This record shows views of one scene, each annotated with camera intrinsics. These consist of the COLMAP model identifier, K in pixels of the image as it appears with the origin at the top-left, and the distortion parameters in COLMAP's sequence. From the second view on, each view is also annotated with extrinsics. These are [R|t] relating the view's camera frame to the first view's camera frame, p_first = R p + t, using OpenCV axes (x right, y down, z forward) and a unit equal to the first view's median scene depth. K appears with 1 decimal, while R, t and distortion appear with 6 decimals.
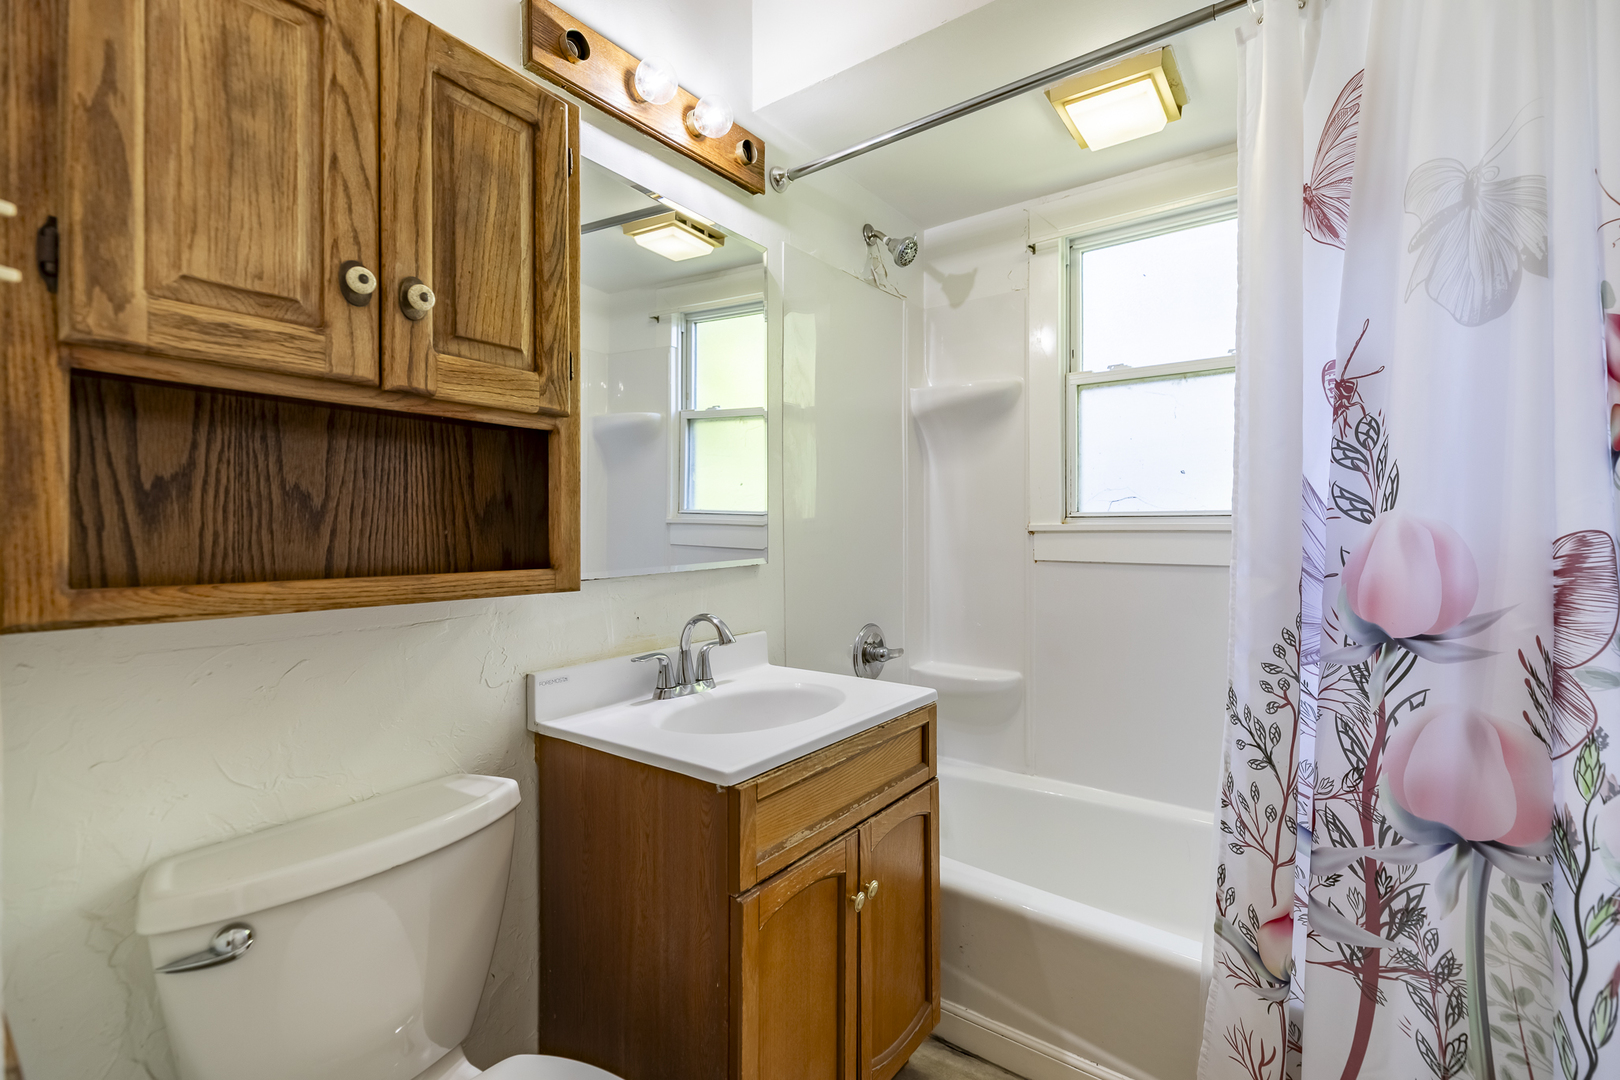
lens RADIAL K [[724.4, 0, 815.8], [0, 724.4, 533.0], [0, 0, 1]] dist [0.011754, -0.002997]
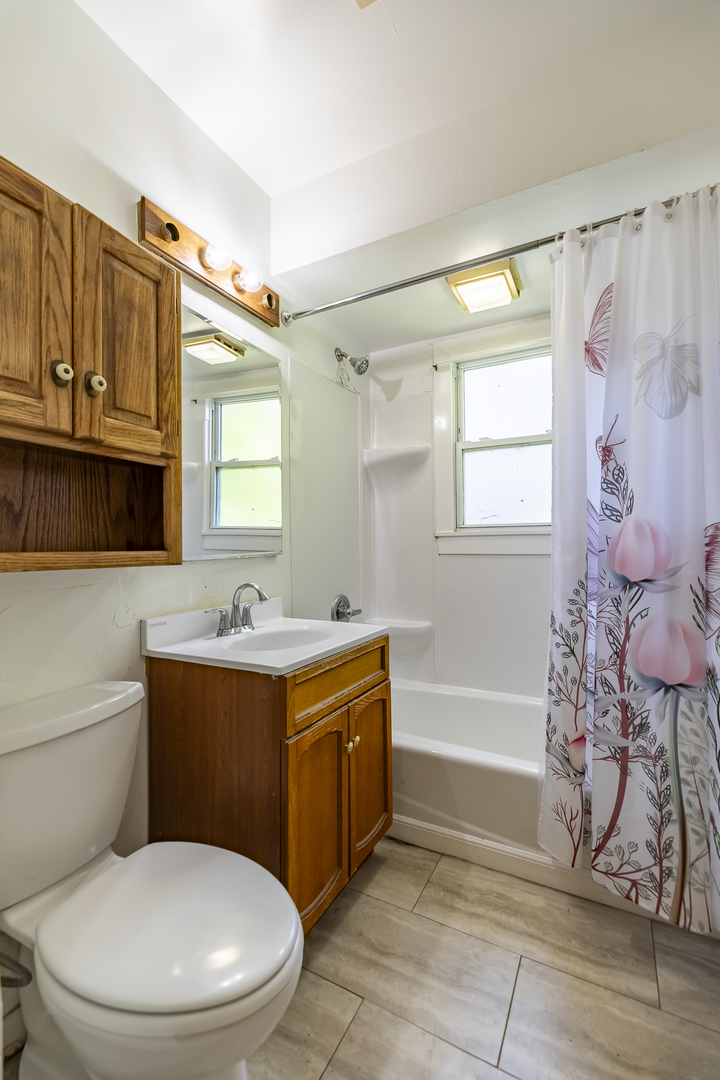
lens RADIAL K [[482.9, 0, 352.3], [0, 482.9, 540.8], [0, 0, 1]] dist [0.011754, -0.002997]
pose [[0.990201, -0.006291, 0.139509, -0.096310], [0.008549, 0.999842, -0.015595, 0.046584], [-0.139388, 0.016635, 0.990098, -0.136990]]
